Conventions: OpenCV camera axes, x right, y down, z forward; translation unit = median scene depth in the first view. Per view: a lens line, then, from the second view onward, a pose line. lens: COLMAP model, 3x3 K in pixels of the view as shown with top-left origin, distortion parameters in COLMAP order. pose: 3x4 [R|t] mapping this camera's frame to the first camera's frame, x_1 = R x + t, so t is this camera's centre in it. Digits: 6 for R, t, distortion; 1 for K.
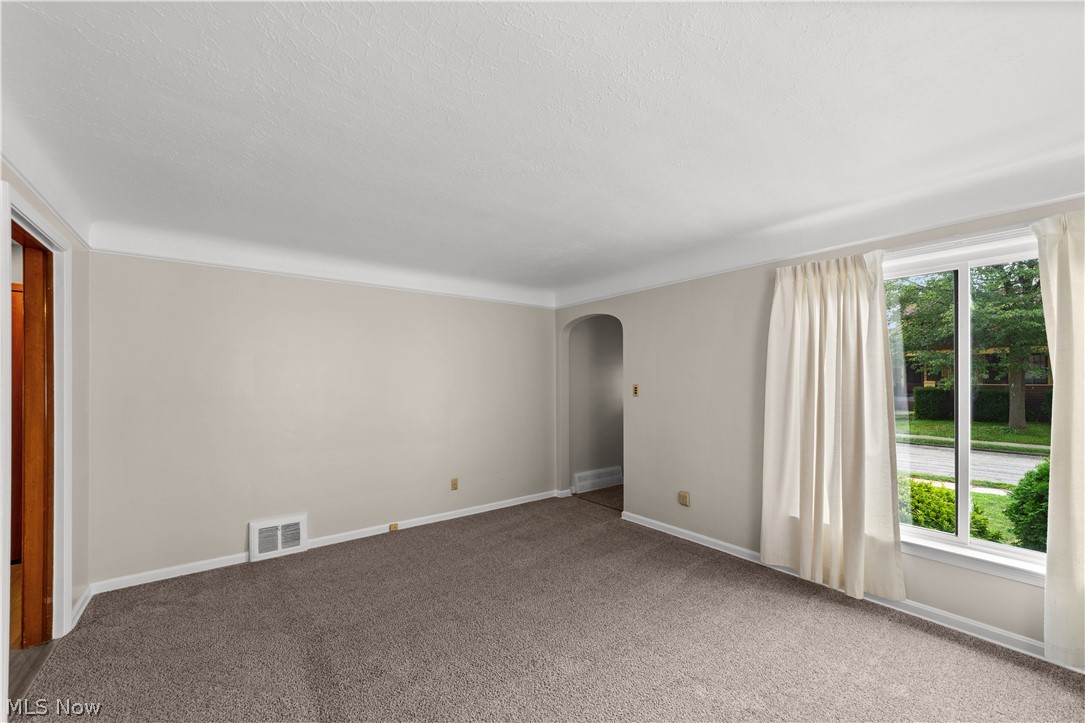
lens RADIAL K [[424.4, 0, 545.5], [0, 424.4, 380.6], [0, 0, 1]] dist [-0.013505, 0.004706]
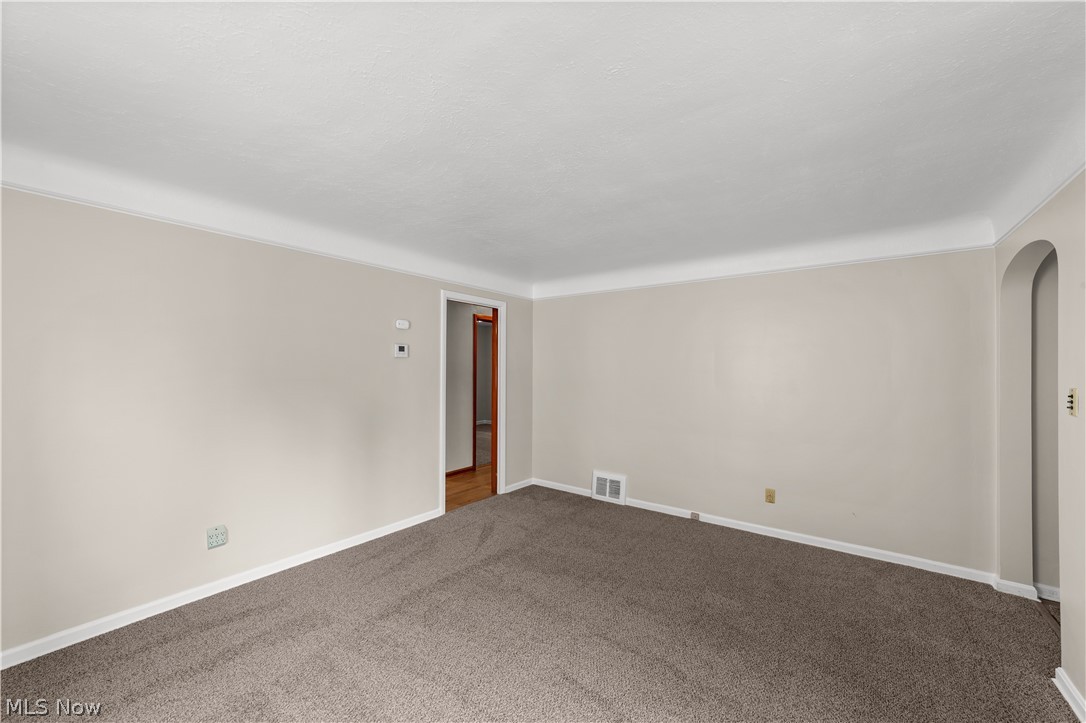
lens RADIAL K [[424.8, 0, 544.2], [0, 424.8, 362.8], [0, 0, 1]] dist [-0.013505, 0.004706]
pose [[0.255240, -0.005347, -0.966863, 0.619075], [-0.000629, 0.999984, -0.005696, -0.018353], [0.966878, 0.002063, 0.255232, 0.451849]]
